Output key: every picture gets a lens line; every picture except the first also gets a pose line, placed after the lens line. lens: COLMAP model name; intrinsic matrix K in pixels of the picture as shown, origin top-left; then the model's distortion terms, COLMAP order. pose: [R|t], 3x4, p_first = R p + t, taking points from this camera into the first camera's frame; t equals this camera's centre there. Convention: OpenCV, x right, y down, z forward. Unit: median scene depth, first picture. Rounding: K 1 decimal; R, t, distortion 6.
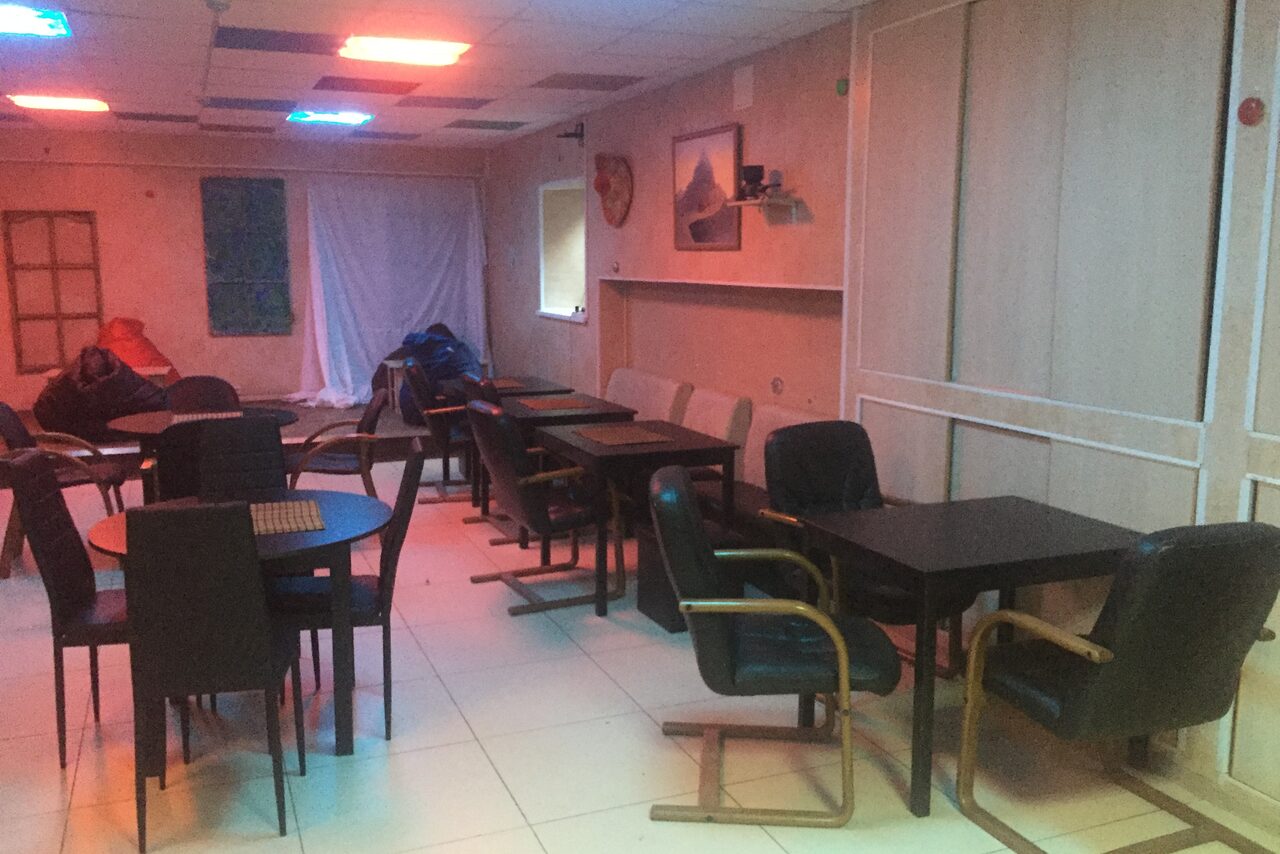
lens RADIAL K [[1107.8, 0, 640.0], [0, 1107.8, 427.0], [0, 0, 1]] dist [-0.063776, 0.000400]
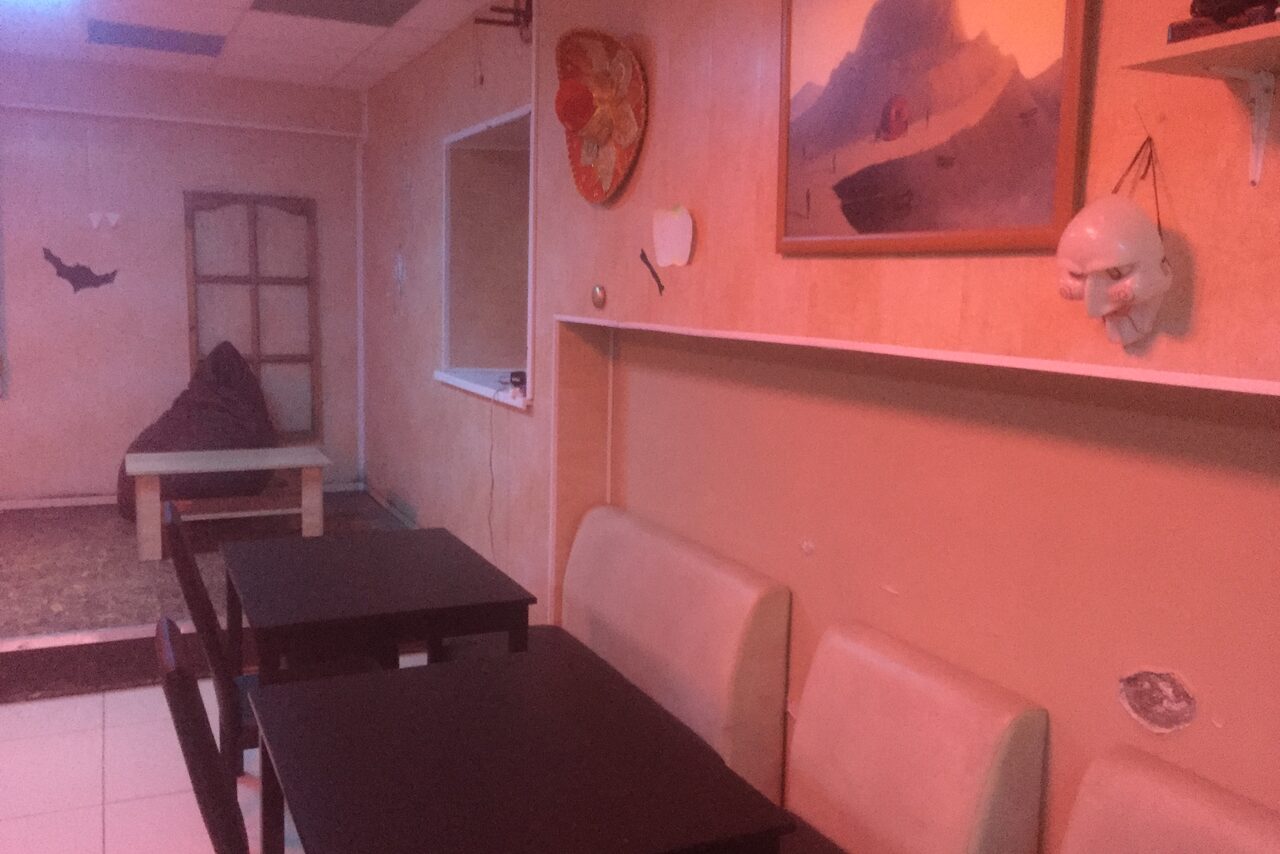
lens RADIAL K [[1107.8, 0, 640.0], [0, 1107.8, 427.0], [0, 0, 1]] dist [-0.063776, 0.000400]
pose [[0.998235, 0.016189, 0.057137, -0.031639], [-0.014691, 0.999540, -0.026531, -0.085253], [-0.057540, 0.025645, 0.998014, 0.585521]]
